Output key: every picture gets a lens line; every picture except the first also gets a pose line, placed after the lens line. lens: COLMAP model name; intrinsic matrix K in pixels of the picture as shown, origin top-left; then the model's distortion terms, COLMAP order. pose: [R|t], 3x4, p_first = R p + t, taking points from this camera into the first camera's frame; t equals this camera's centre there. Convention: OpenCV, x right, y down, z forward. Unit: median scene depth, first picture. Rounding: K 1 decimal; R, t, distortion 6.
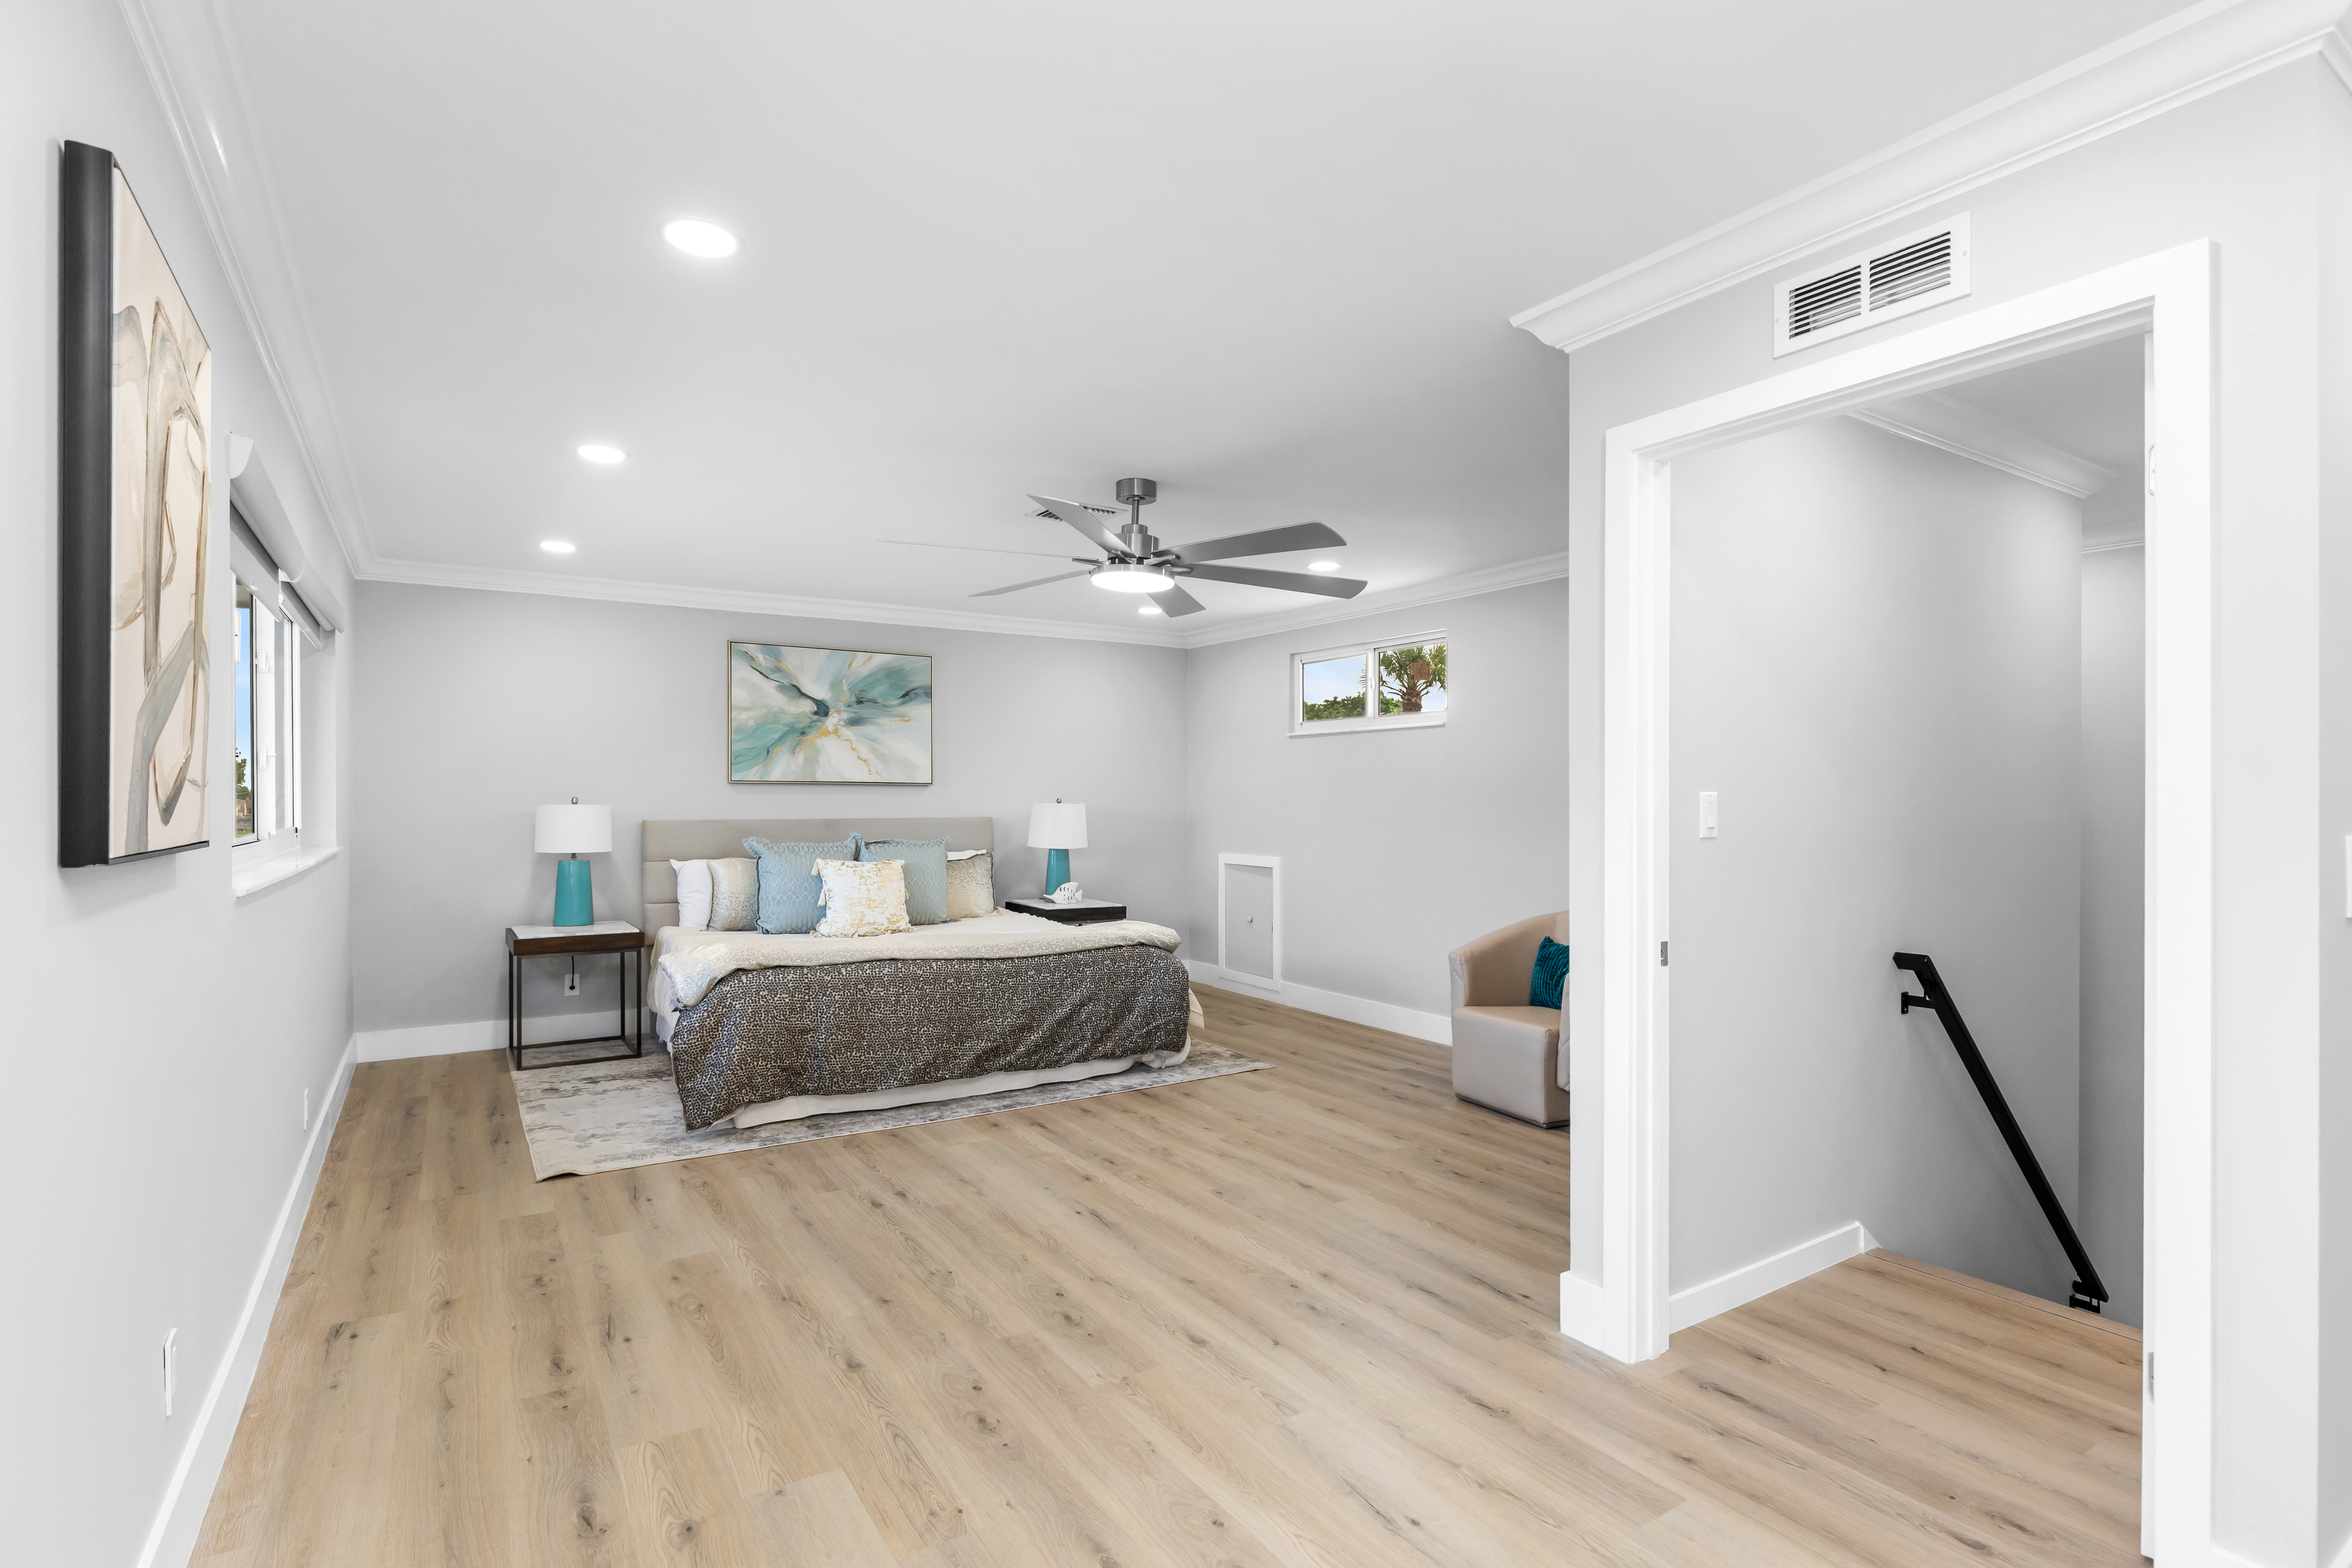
lens RADIAL K [[1106.8, 0, 1167.9], [0, 1106.8, 791.6], [0, 0, 1]] dist [-0.000272, -0.000955]
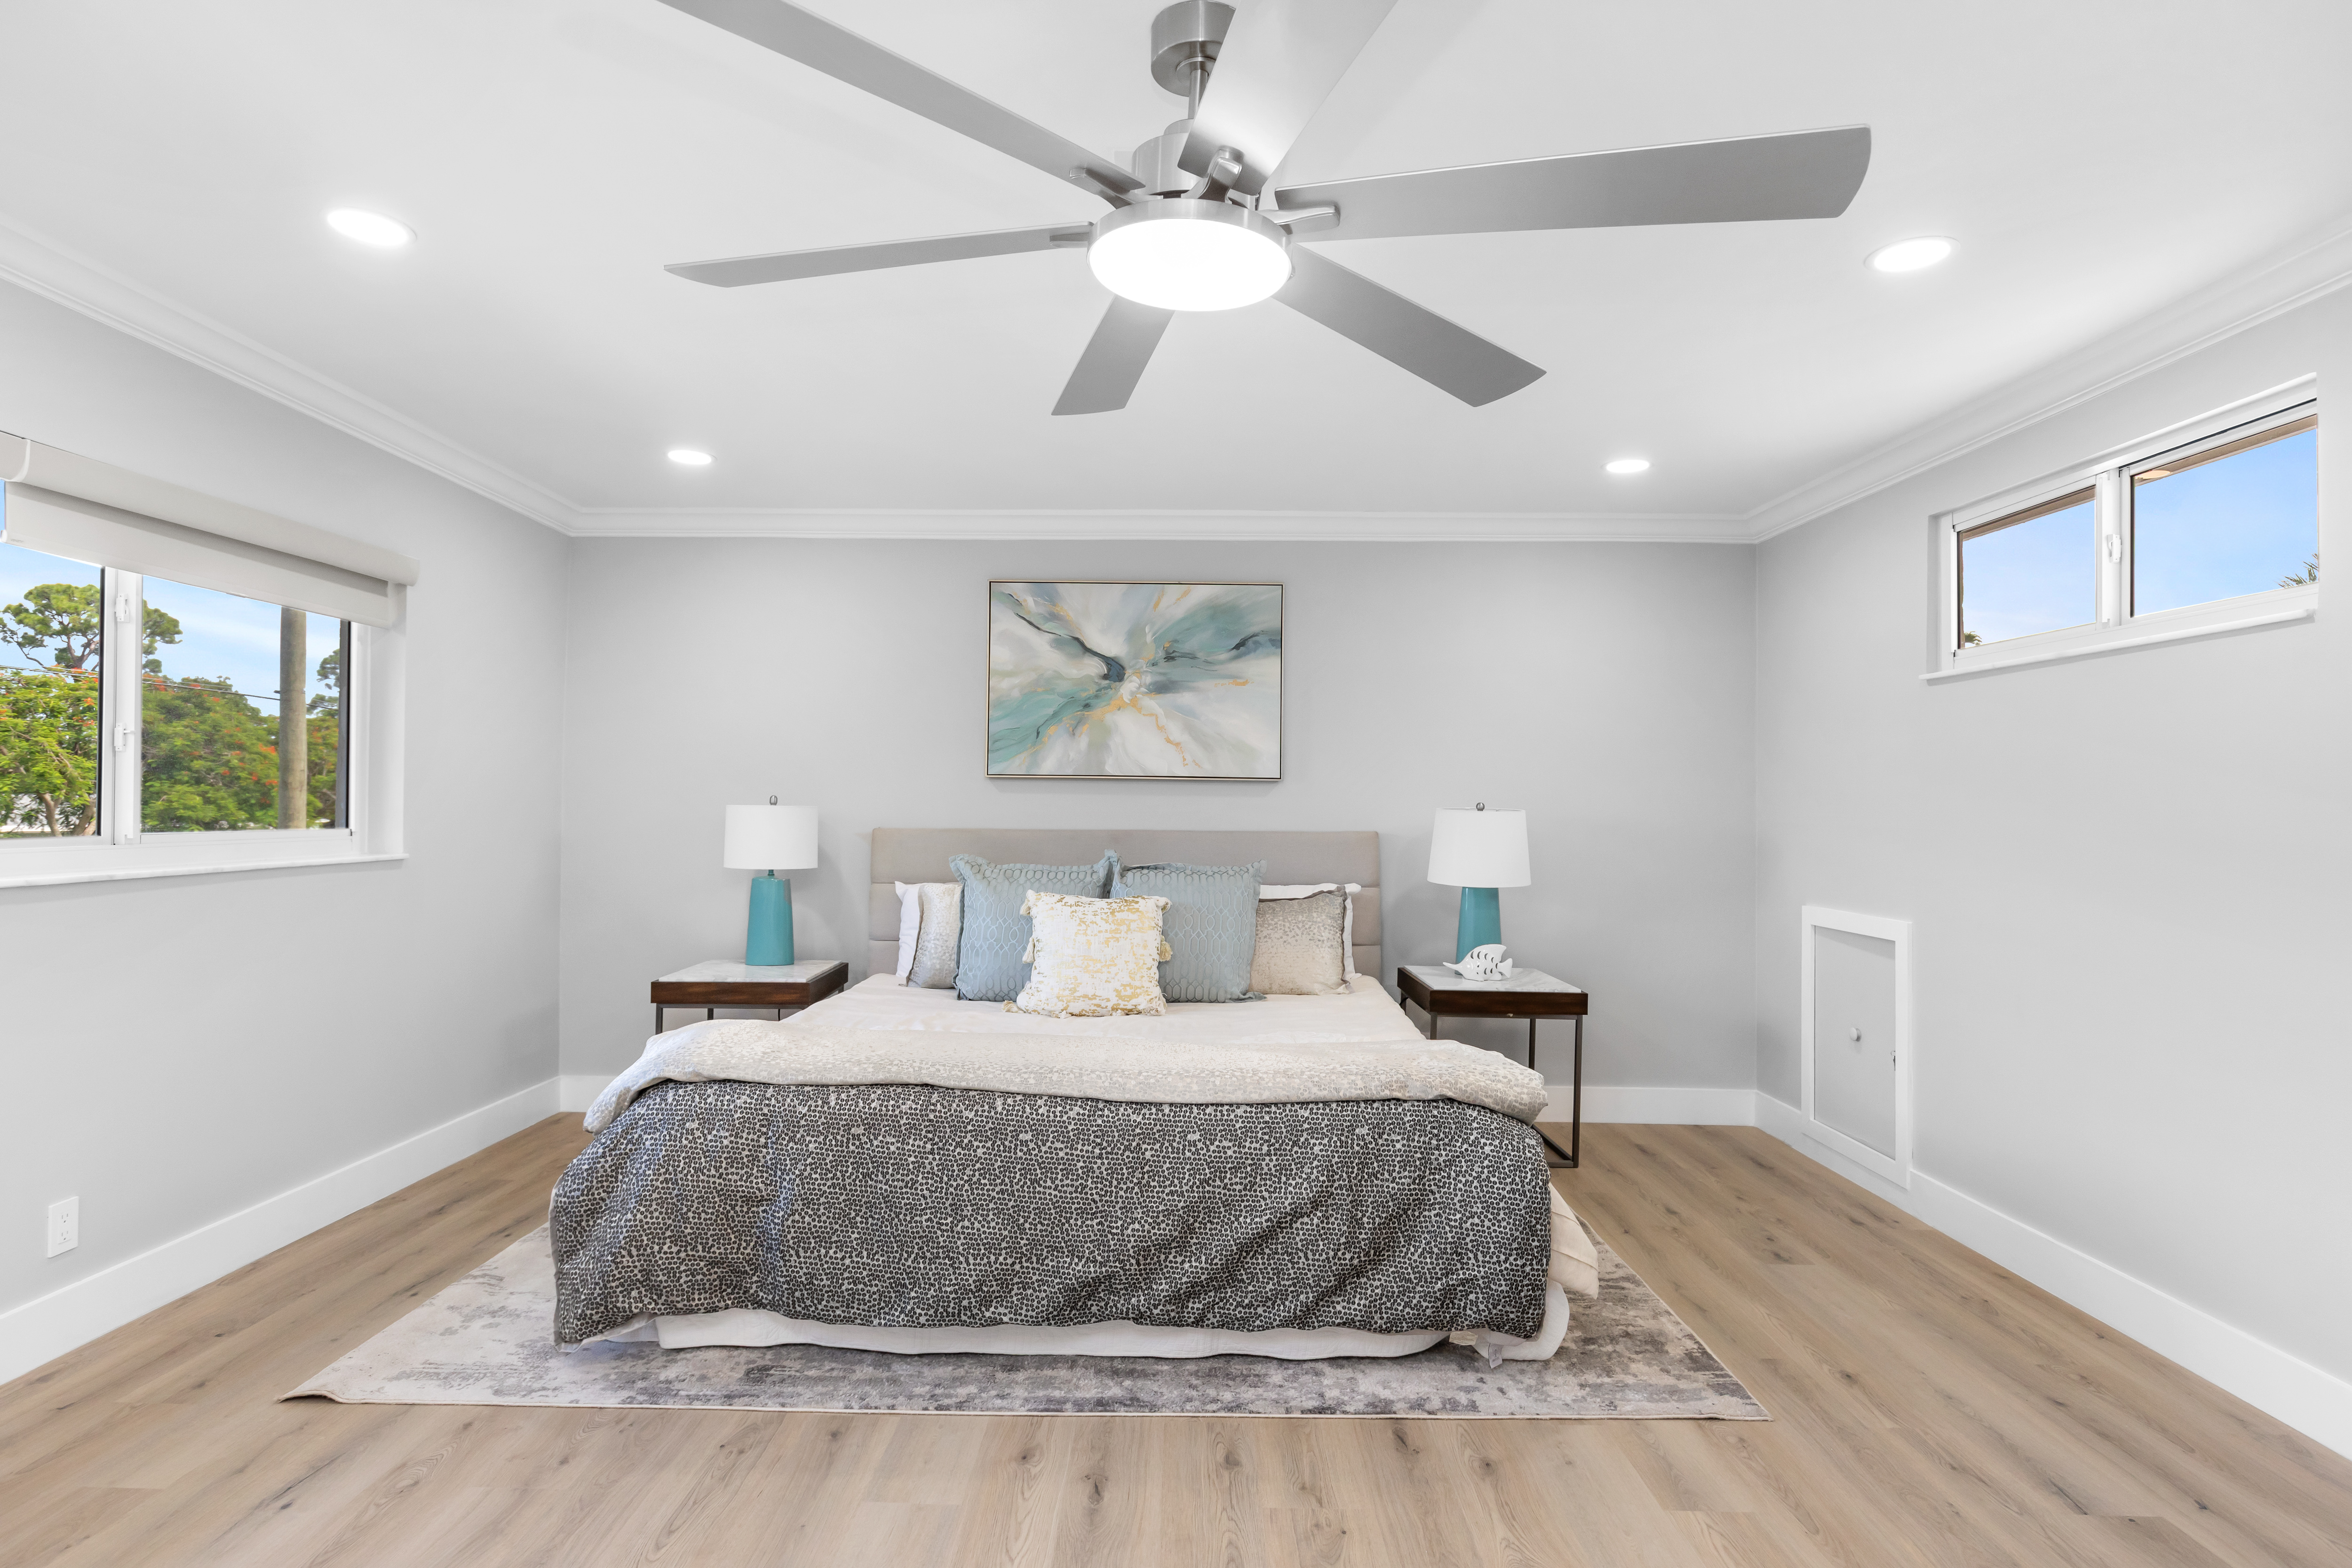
lens RADIAL K [[1221.3, 0, 1176.0], [0, 1221.3, 784.0], [0, 0, 1]] dist [-0.000165, -0.000631]
pose [[0.842860, -0.002907, -0.538124, 0.181071], [-0.004266, 0.999918, -0.012083, 0.007154], [0.538115, 0.012480, 0.842779, 0.534233]]
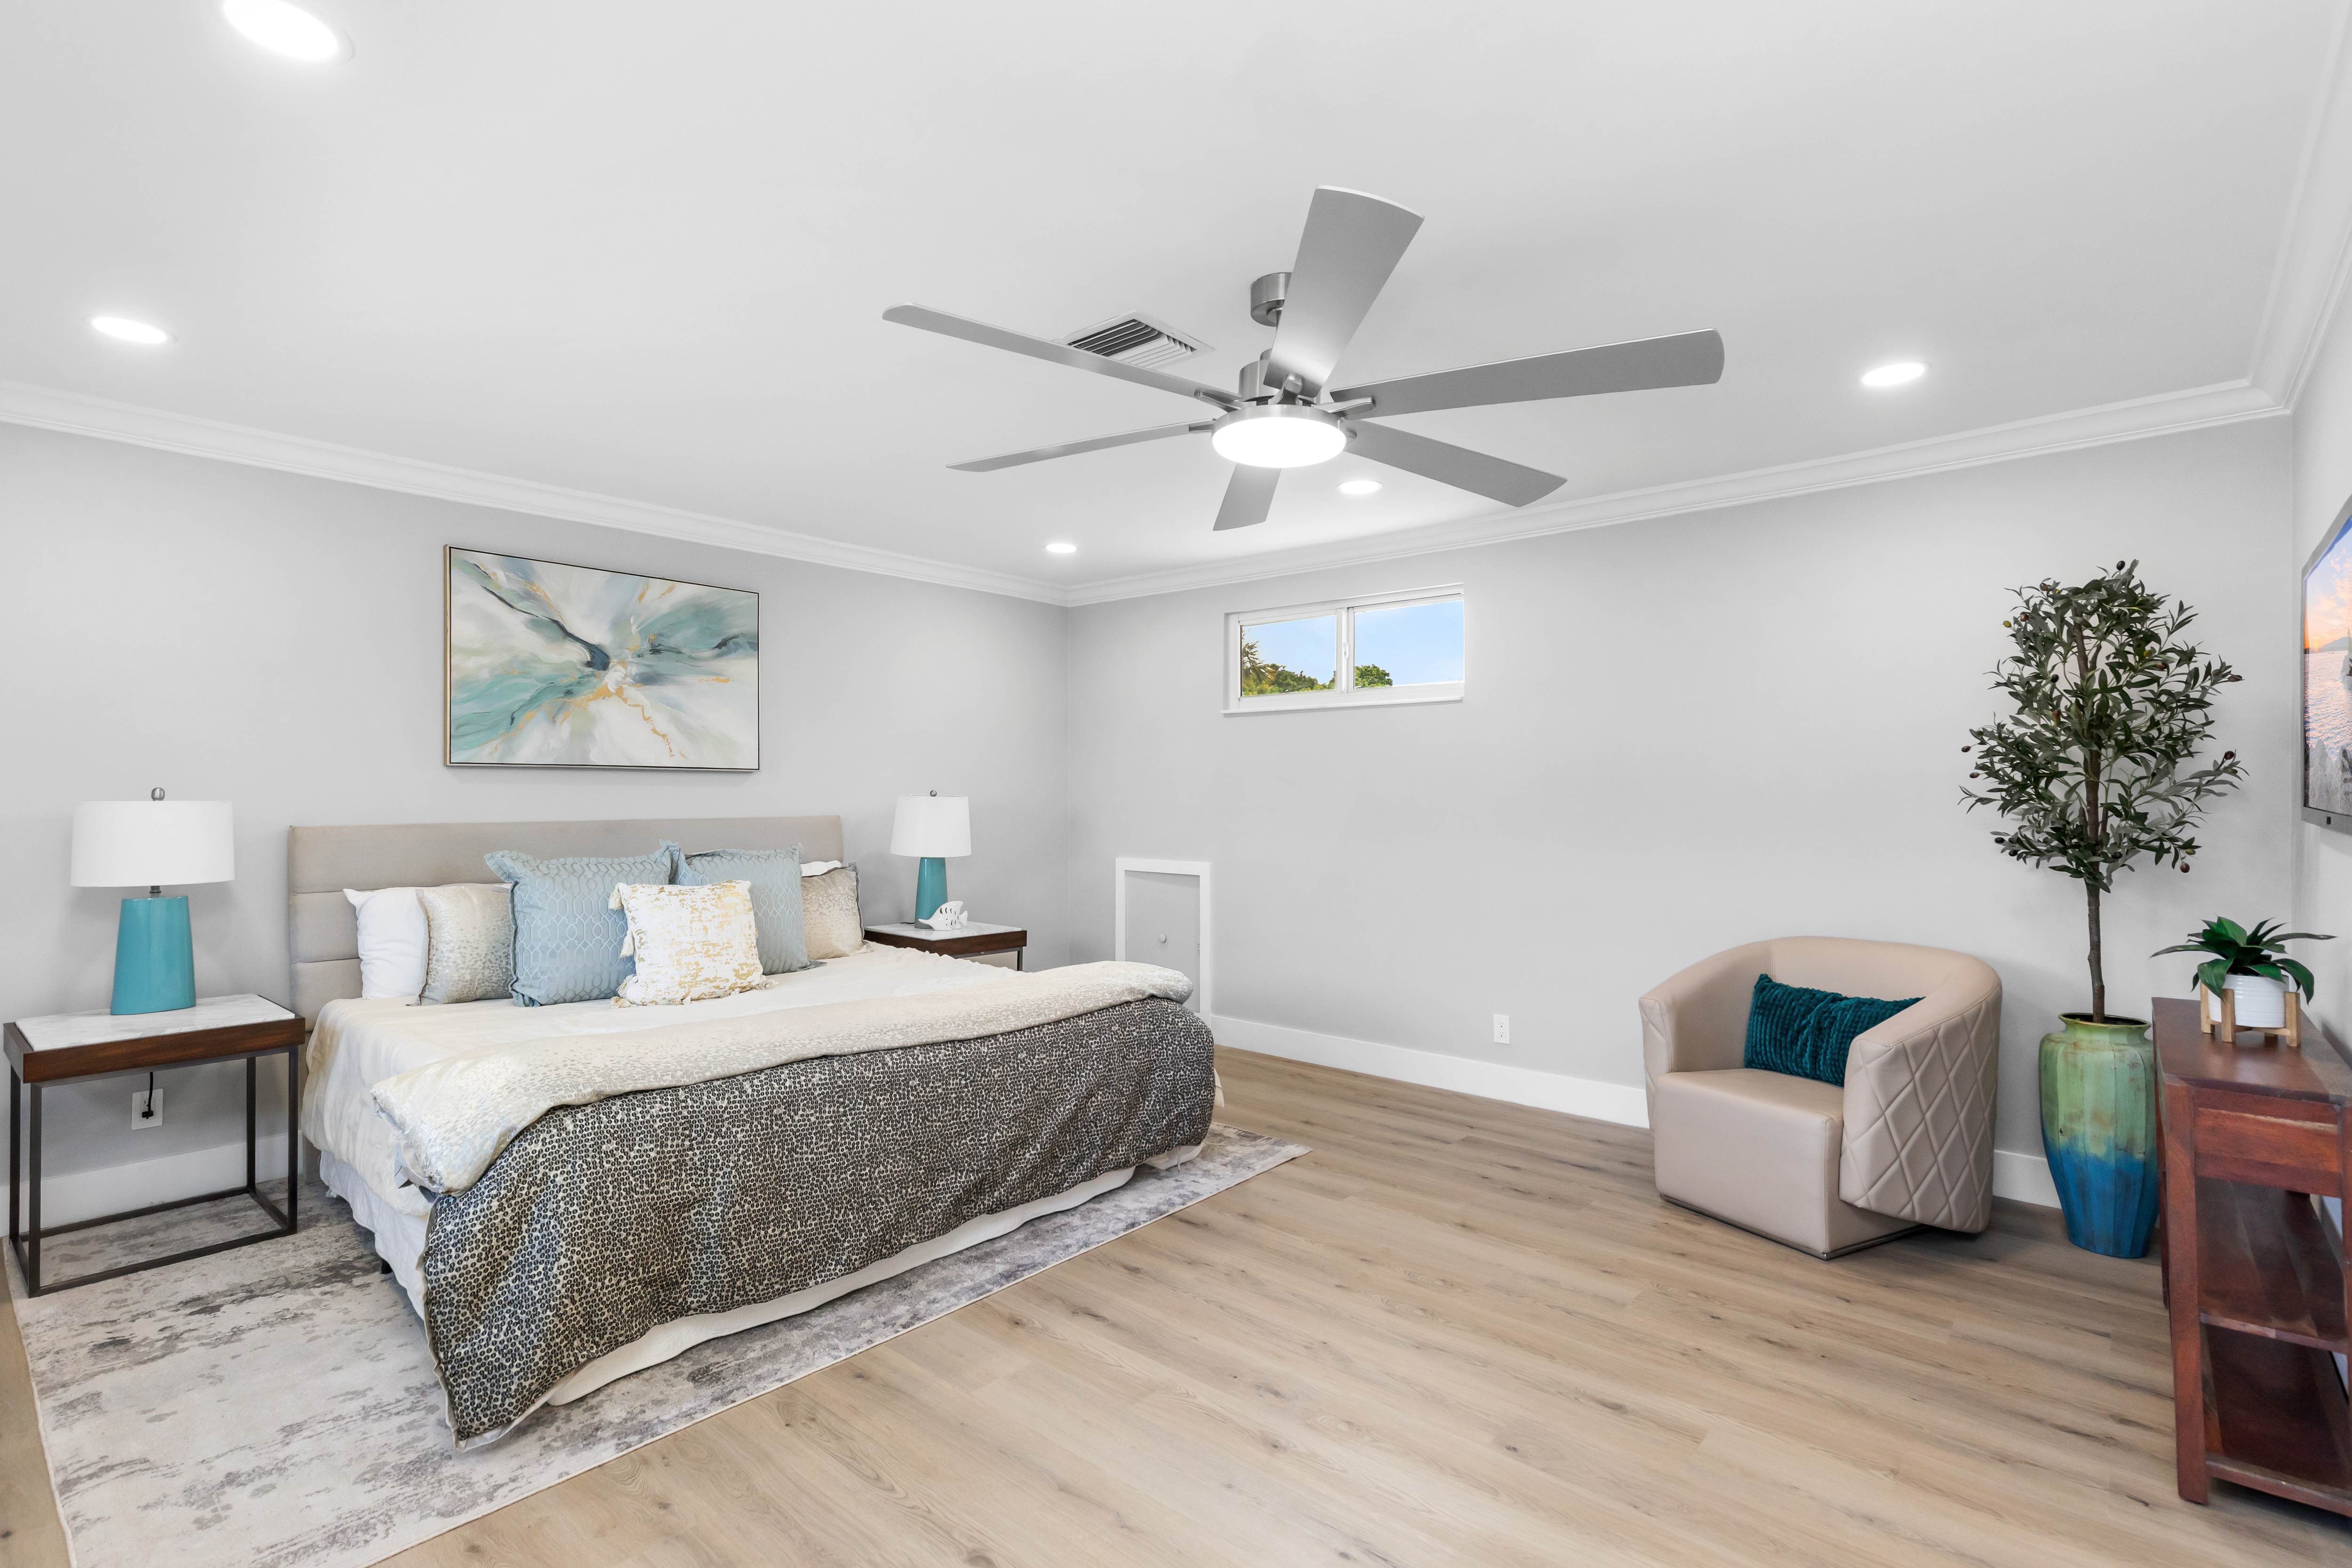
lens RADIAL K [[1083.0, 0, 1167.3], [0, 1083.0, 780.1], [0, 0, 1]] dist [0.010757, -0.001203]
pose [[0.961434, 0.002116, 0.275029, -0.225122], [-0.000996, 0.999991, -0.004210, 0.003381], [-0.275035, 0.003774, 0.961427, 0.370968]]
